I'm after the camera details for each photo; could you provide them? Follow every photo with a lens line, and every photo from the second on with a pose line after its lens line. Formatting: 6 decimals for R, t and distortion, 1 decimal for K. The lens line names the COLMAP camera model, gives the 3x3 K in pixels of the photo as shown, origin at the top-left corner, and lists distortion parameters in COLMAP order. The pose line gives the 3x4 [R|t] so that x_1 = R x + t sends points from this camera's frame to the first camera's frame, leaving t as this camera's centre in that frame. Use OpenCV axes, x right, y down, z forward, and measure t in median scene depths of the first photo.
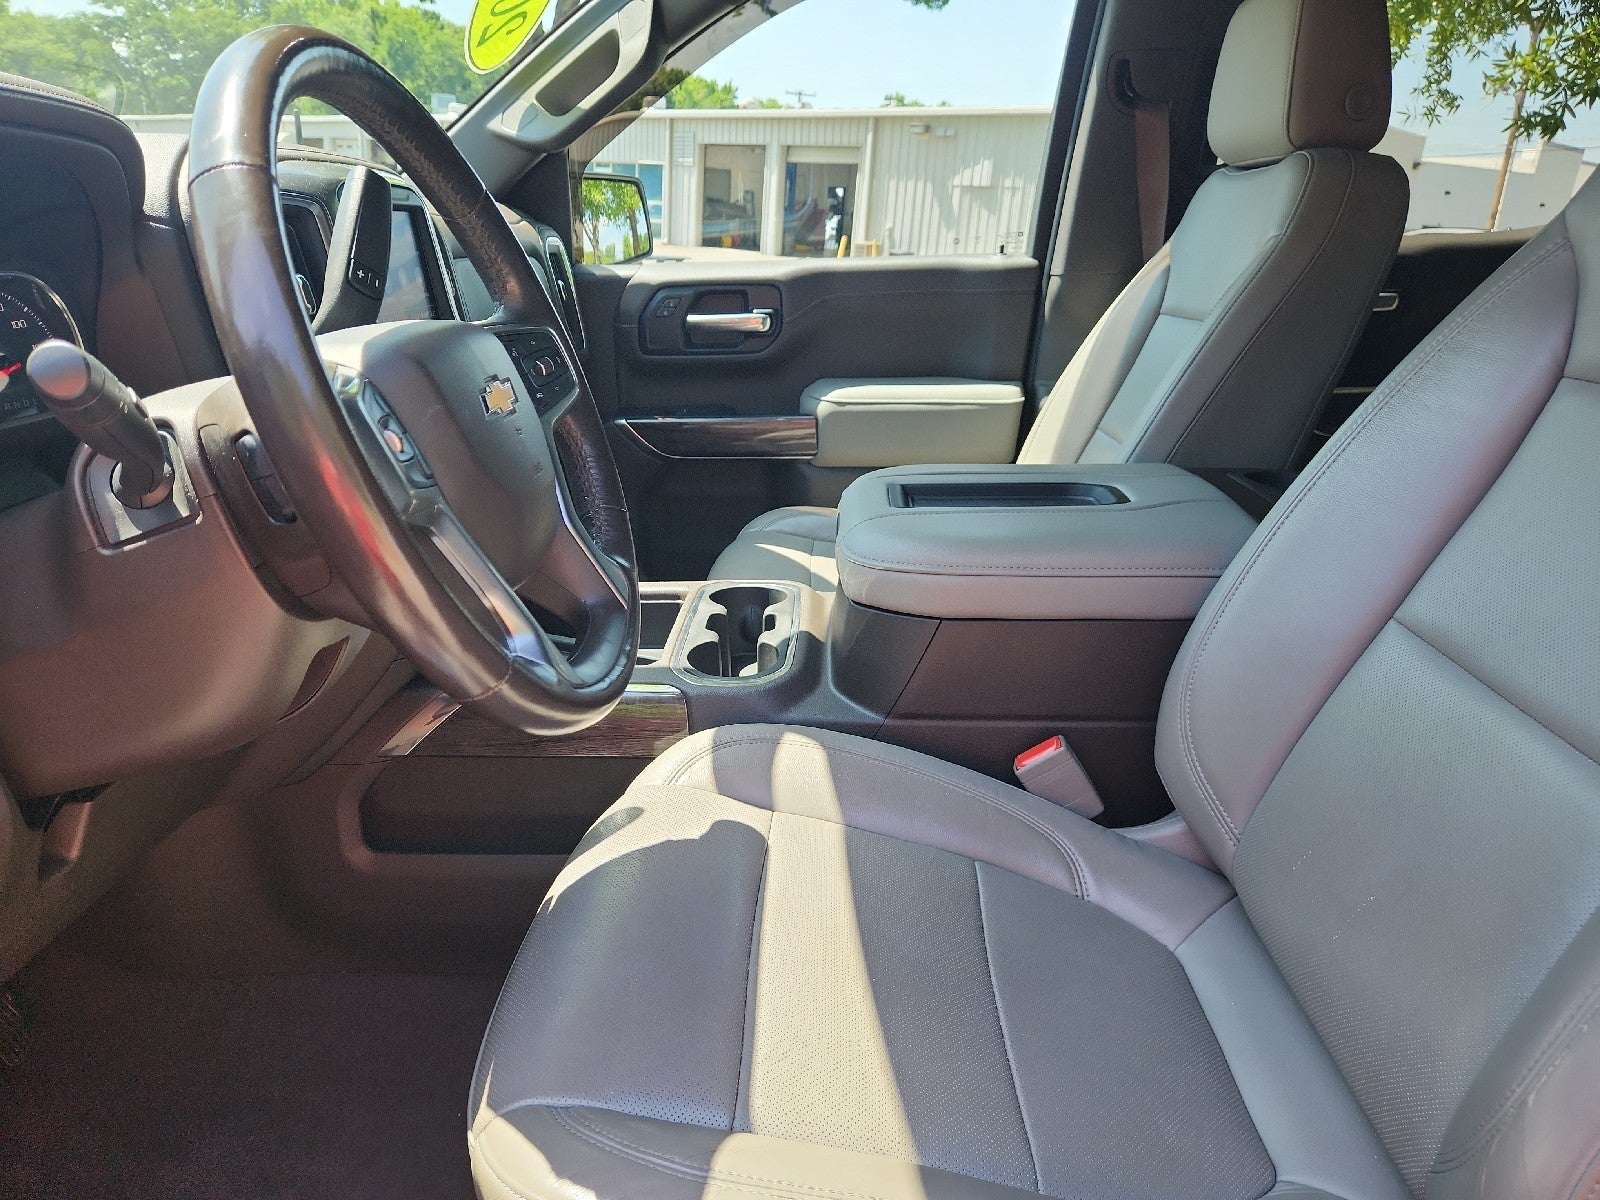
lens RADIAL K [[1113.4, 0, 800.0], [0, 1113.4, 600.0], [0, 0, 1]] dist [0.032955, -0.037263]
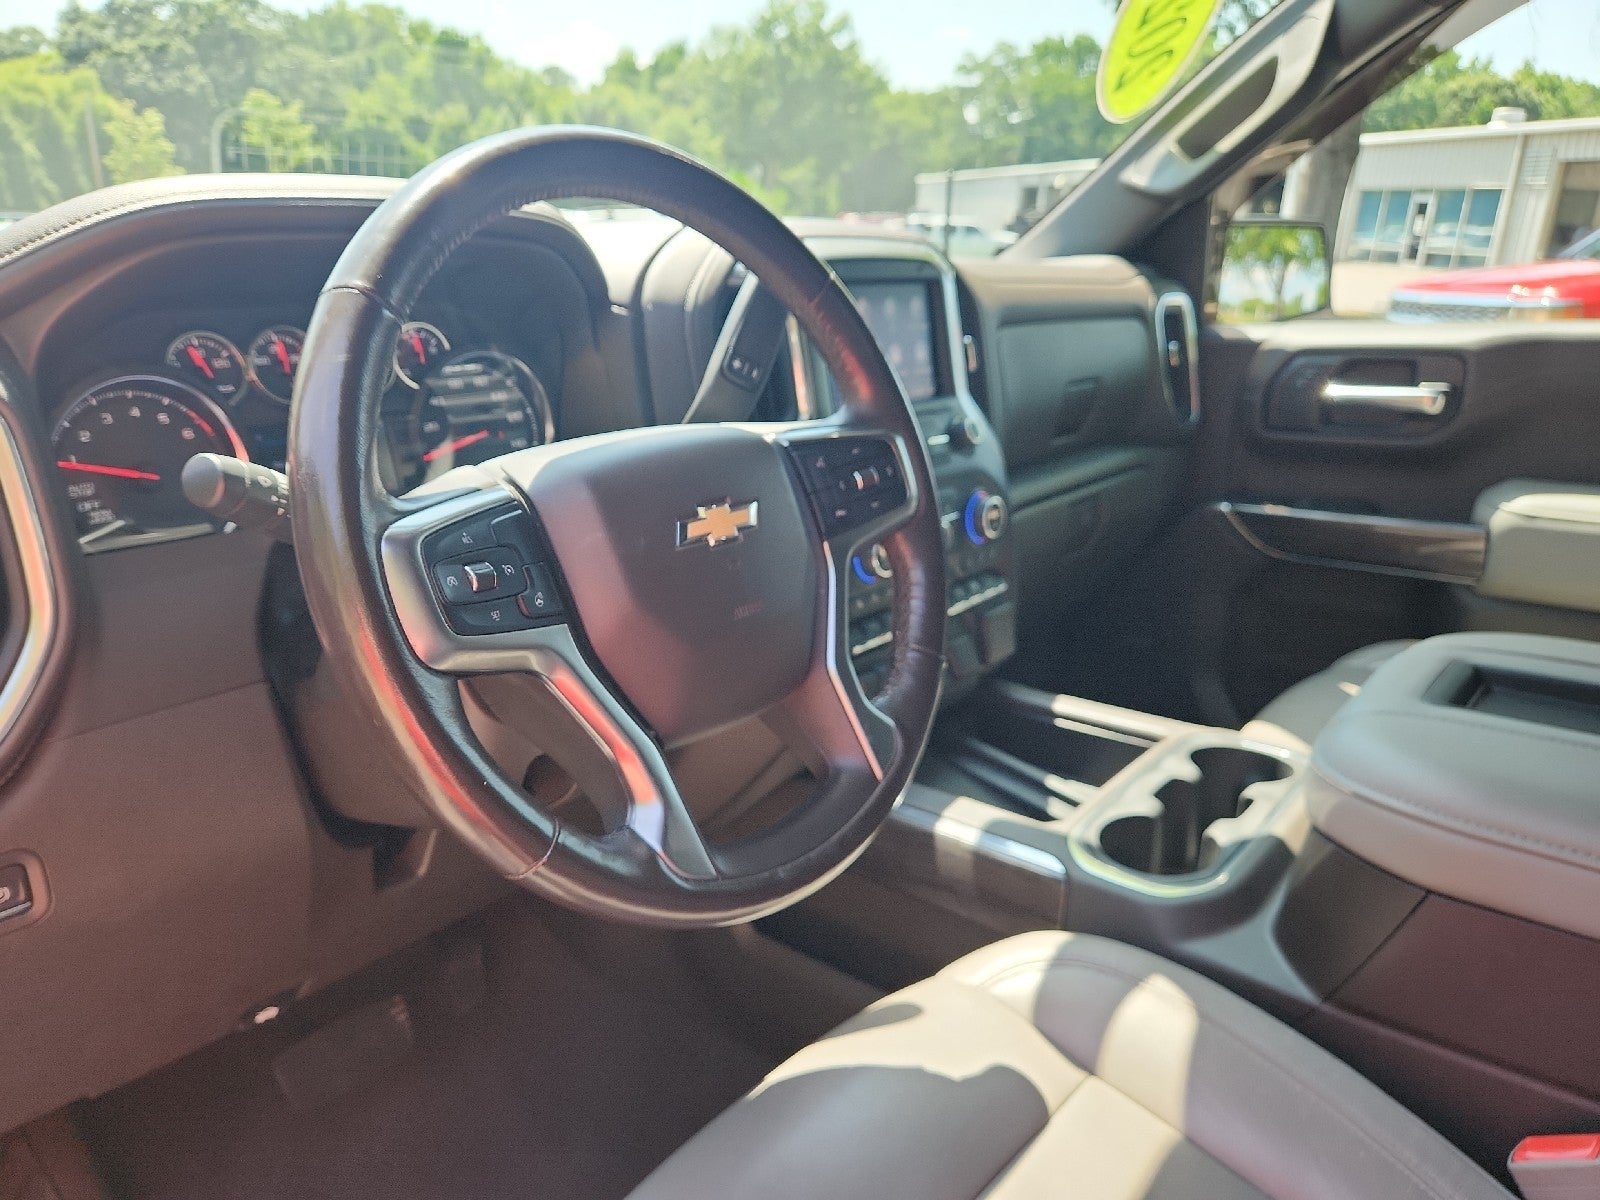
lens RADIAL K [[1113.4, 0, 800.0], [0, 1113.4, 600.0], [0, 0, 1]] dist [0.032955, -0.037263]
pose [[0.784388, 0.165666, -0.597737, 0.124948], [-0.182140, 0.982707, 0.033346, -0.066239], [0.592925, 0.082716, 0.800998, 0.139806]]
